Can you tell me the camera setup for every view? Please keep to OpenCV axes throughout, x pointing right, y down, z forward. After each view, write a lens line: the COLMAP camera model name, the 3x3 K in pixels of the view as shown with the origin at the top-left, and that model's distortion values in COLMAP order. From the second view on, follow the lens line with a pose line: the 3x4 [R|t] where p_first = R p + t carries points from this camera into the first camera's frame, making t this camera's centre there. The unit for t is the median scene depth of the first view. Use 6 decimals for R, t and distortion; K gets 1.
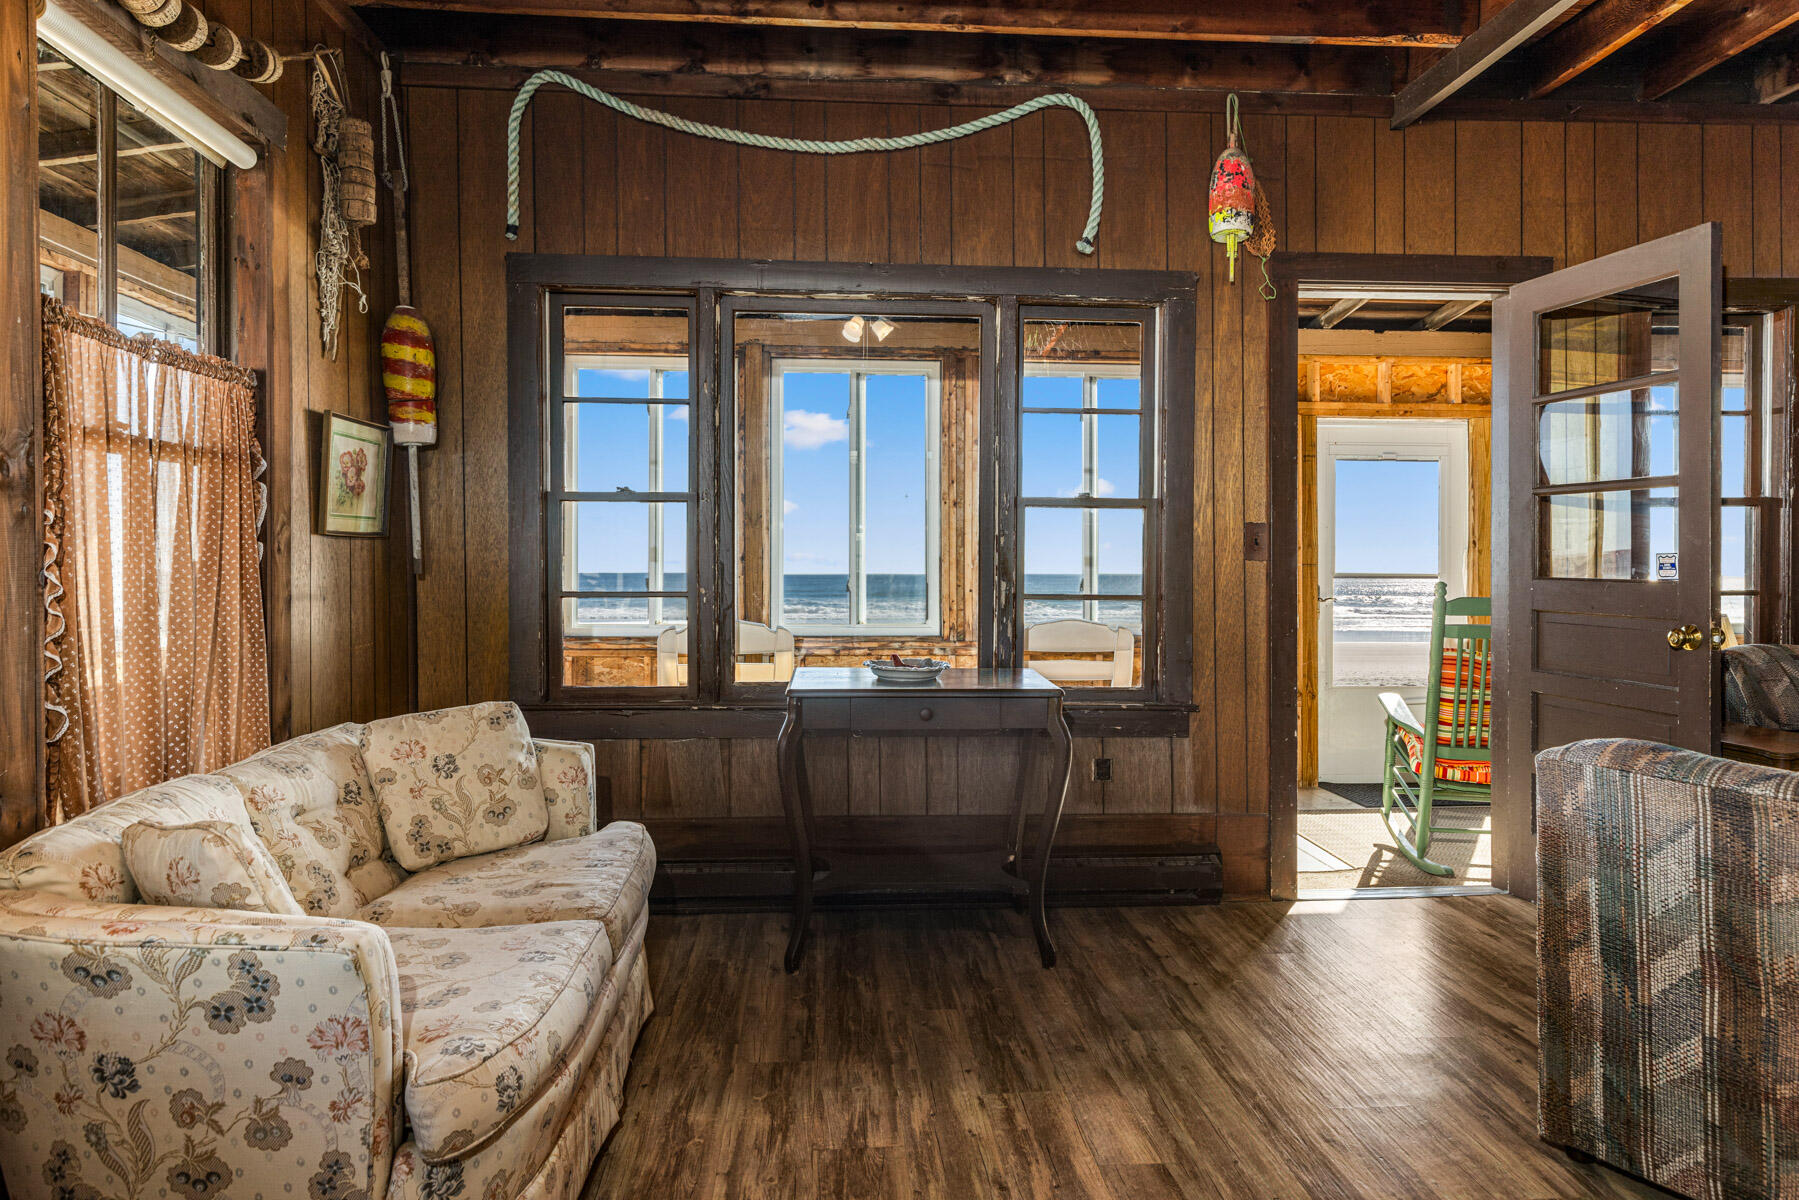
lens RADIAL K [[1141.6, 0, 898.1], [0, 1141.6, 558.1], [0, 0, 1]] dist [-0.000759, -0.000270]
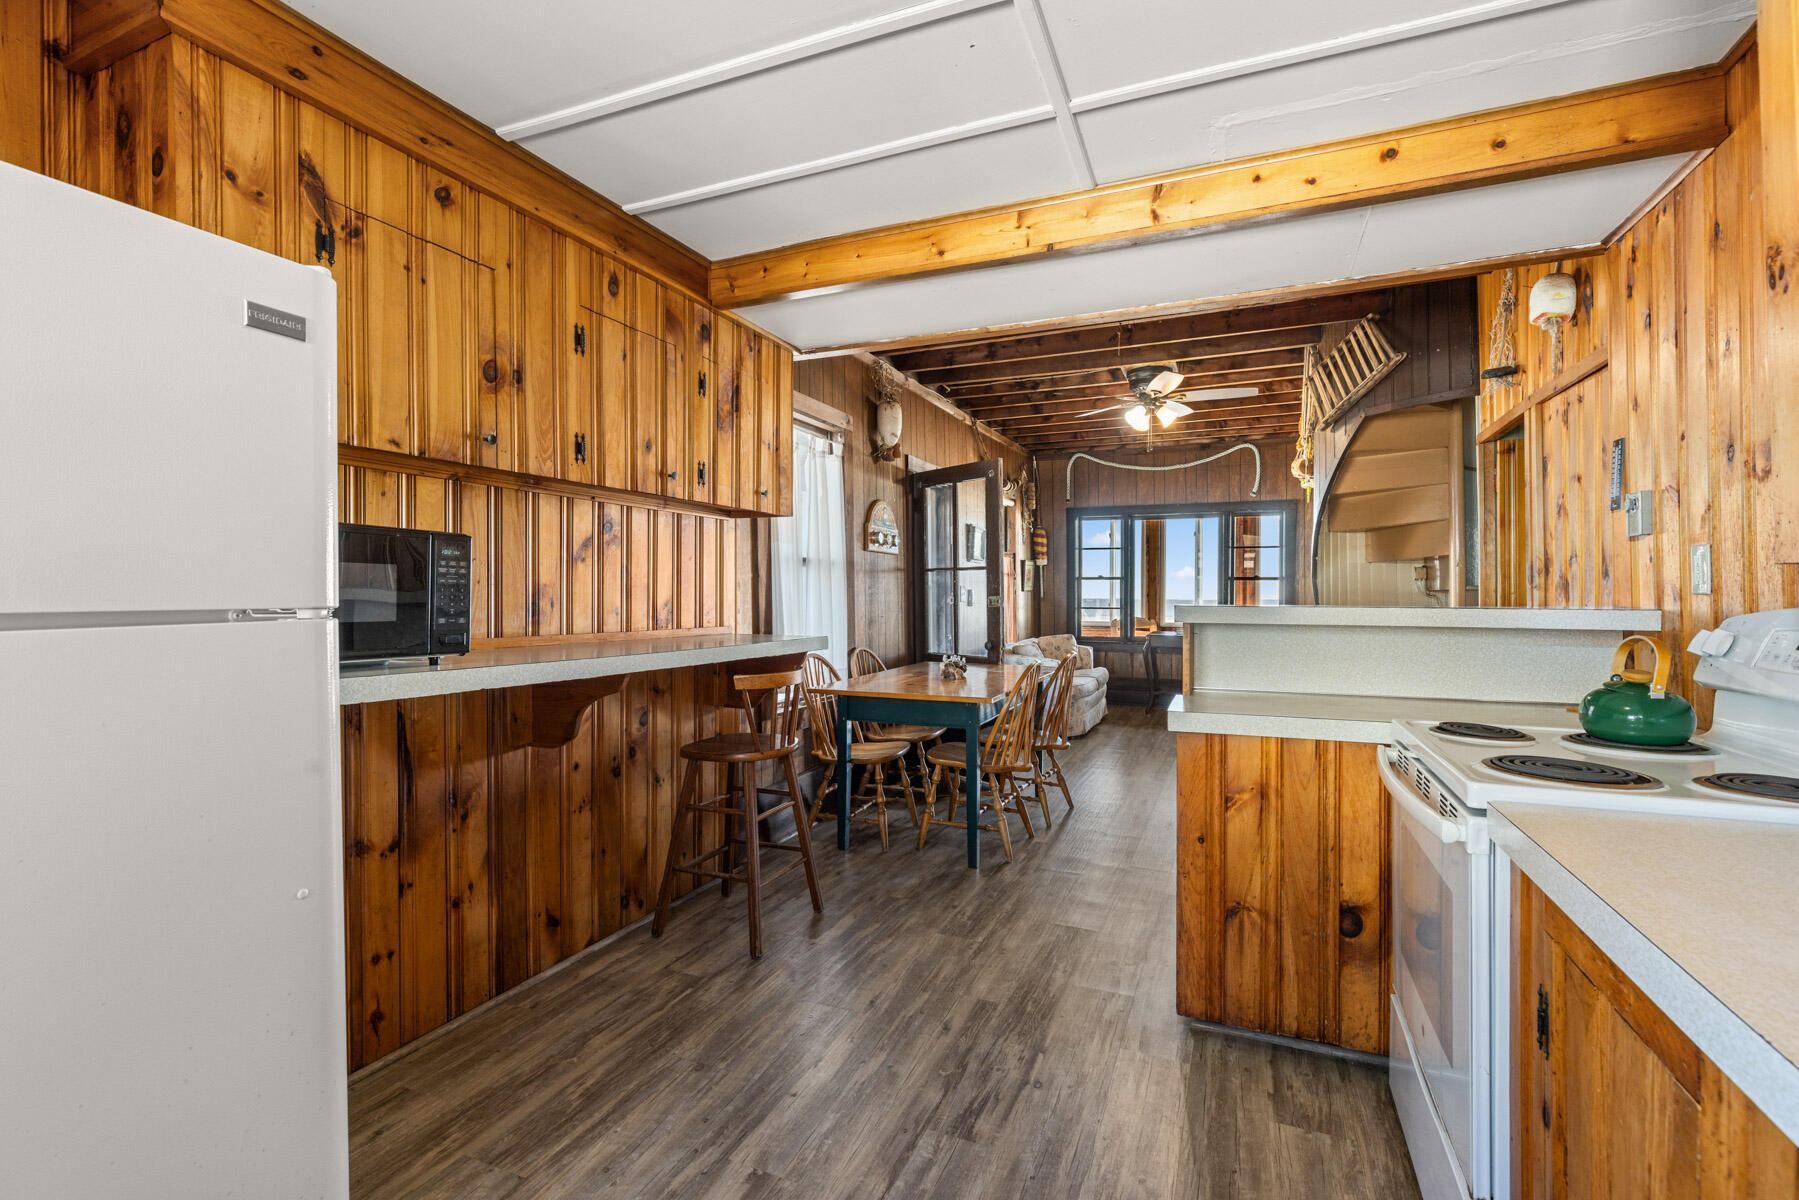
lens RADIAL K [[821.4, 0, 899.5], [0, 821.4, 600.0], [0, 0, 1]] dist [0.000413, 0.000002]
pose [[0.892015, 0.004114, -0.451986, 0.343129], [-0.002024, 0.999985, 0.005108, -0.002244], [0.452001, -0.003642, 0.892010, -1.503420]]
